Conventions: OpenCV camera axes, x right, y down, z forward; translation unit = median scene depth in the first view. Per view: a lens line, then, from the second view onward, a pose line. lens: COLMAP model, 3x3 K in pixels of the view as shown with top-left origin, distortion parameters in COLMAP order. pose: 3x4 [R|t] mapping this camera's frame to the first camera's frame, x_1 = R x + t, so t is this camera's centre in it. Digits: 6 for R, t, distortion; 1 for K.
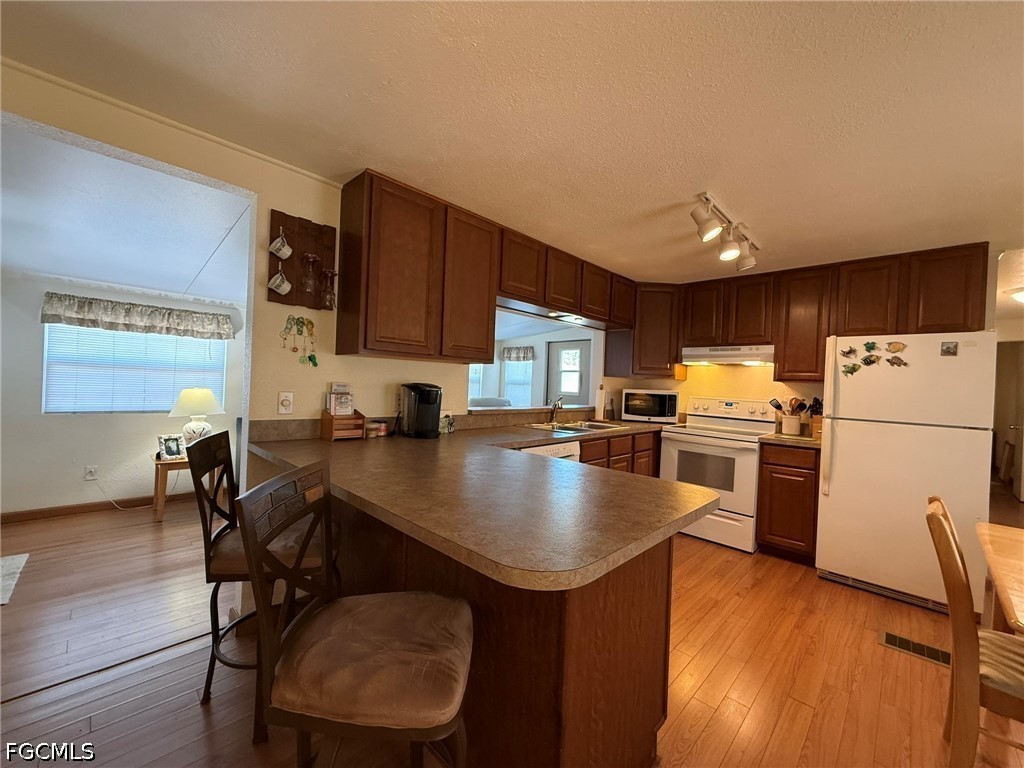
lens RADIAL K [[408.4, 0, 507.9], [0, 408.4, 384.8], [0, 0, 1]] dist [0.000439, 0.000111]
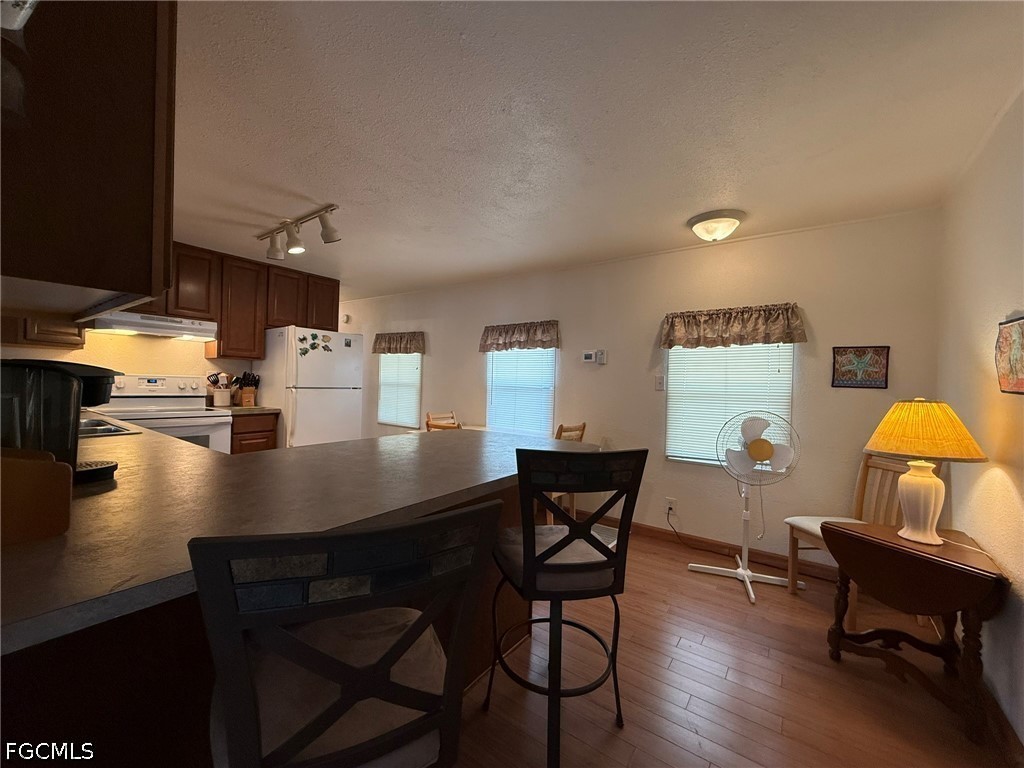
lens RADIAL K [[408.4, 0, 507.9], [0, 408.4, 384.8], [0, 0, 1]] dist [0.000439, 0.000111]
pose [[-0.150364, -0.051943, 0.987265, -0.489012], [-0.028822, 0.998425, 0.048141, -0.009705], [-0.988210, -0.021216, -0.151625, 0.405764]]
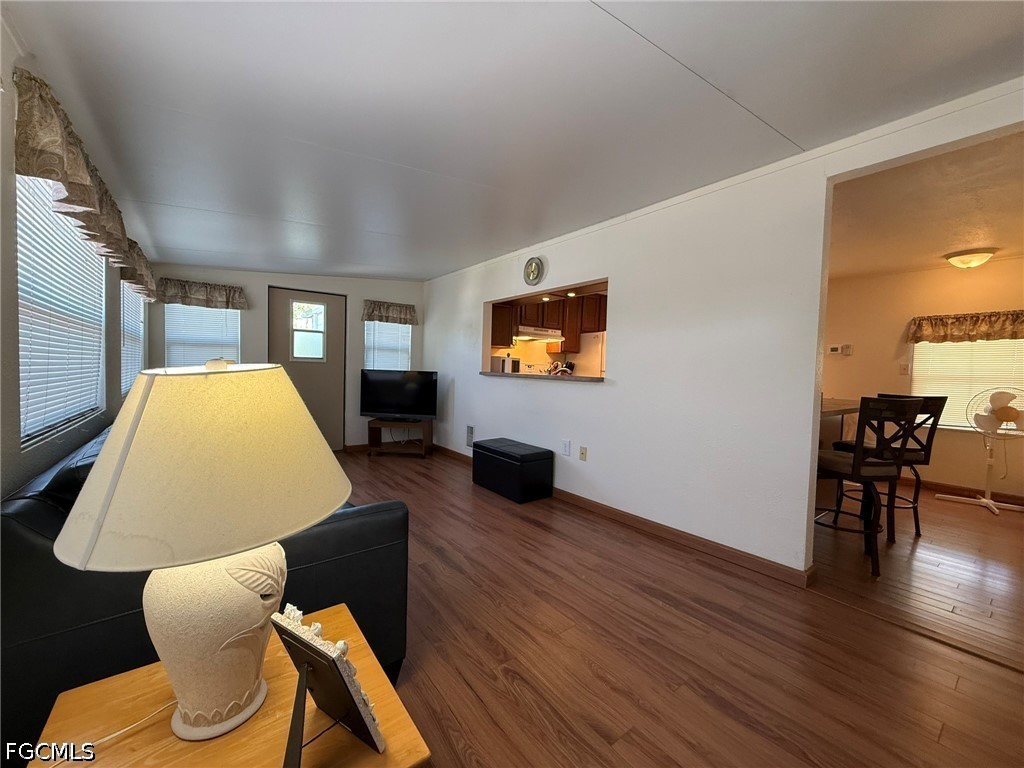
lens RADIAL K [[408.4, 0, 507.9], [0, 408.4, 384.8], [0, 0, 1]] dist [0.000439, 0.000111]
pose [[0.147913, -0.074305, 0.986205, -1.033248], [-0.022862, 0.996650, 0.078521, -0.001433], [-0.988736, -0.034161, 0.145719, 0.935547]]
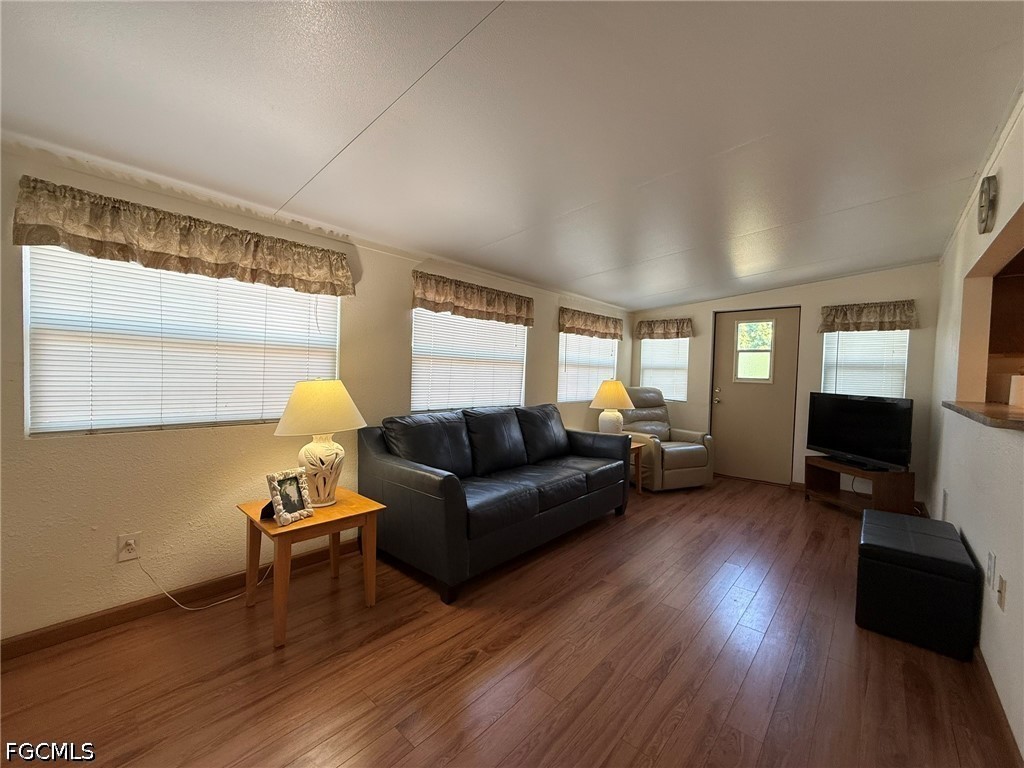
lens RADIAL K [[408.4, 0, 507.9], [0, 408.4, 384.8], [0, 0, 1]] dist [0.000439, 0.000111]
pose [[0.999198, -0.011093, 0.038464, -0.594625], [0.009825, 0.999407, 0.032989, -0.000584], [-0.038807, -0.032584, 0.998715, 0.503377]]
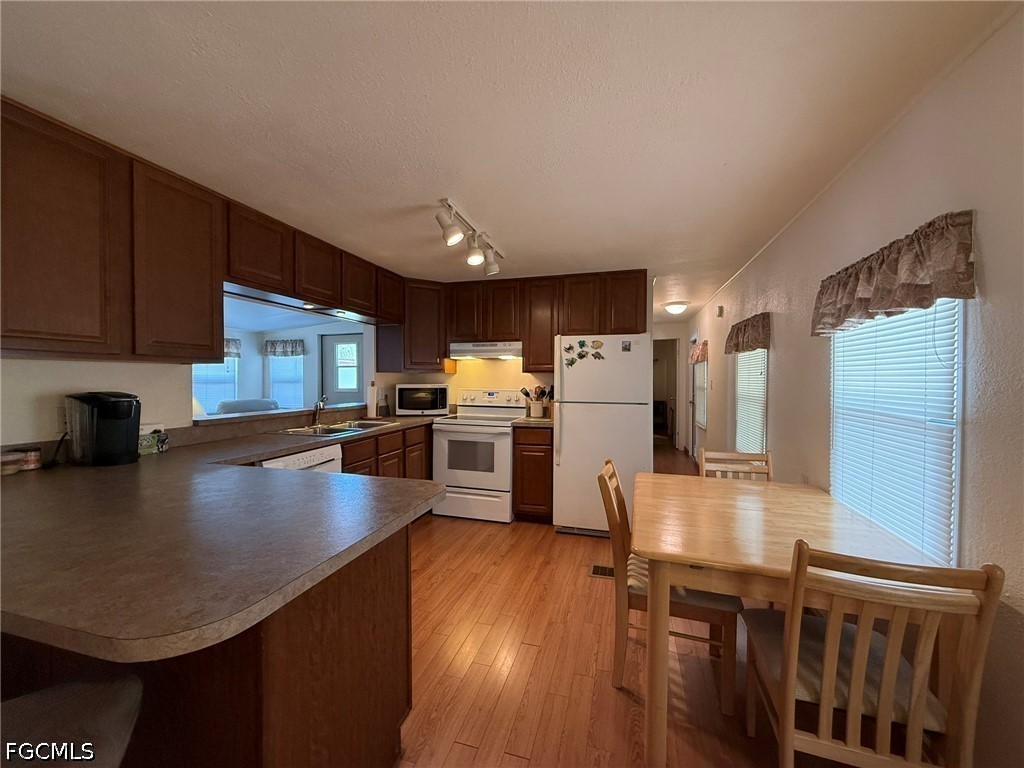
lens RADIAL K [[408.4, 0, 507.9], [0, 408.4, 384.8], [0, 0, 1]] dist [0.000439, 0.000111]
pose [[0.881321, -0.044406, 0.470427, 0.062579], [0.035218, 0.998978, 0.028319, -0.008545], [-0.471204, -0.008390, 0.881984, -0.007367]]
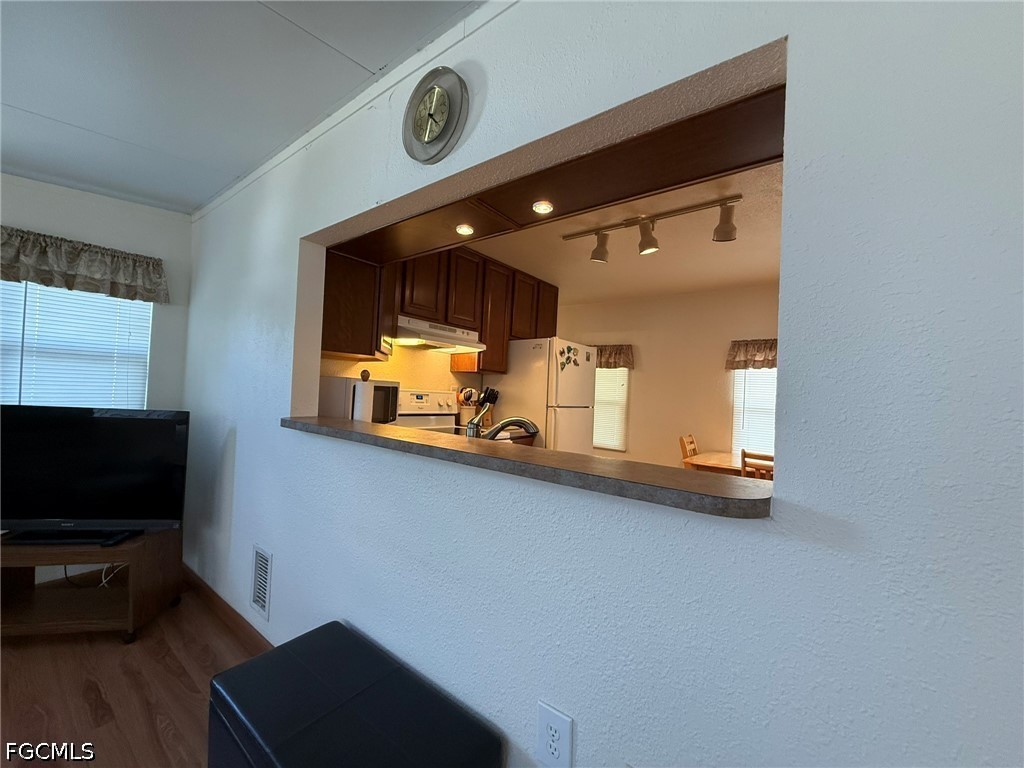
lens RADIAL K [[408.4, 0, 507.9], [0, 408.4, 384.8], [0, 0, 1]] dist [0.000439, 0.000111]
pose [[-0.113891, -0.028818, 0.993075, -0.281754], [-0.047506, 0.998594, 0.023530, -0.002698], [-0.992357, -0.044497, -0.115100, 1.005027]]
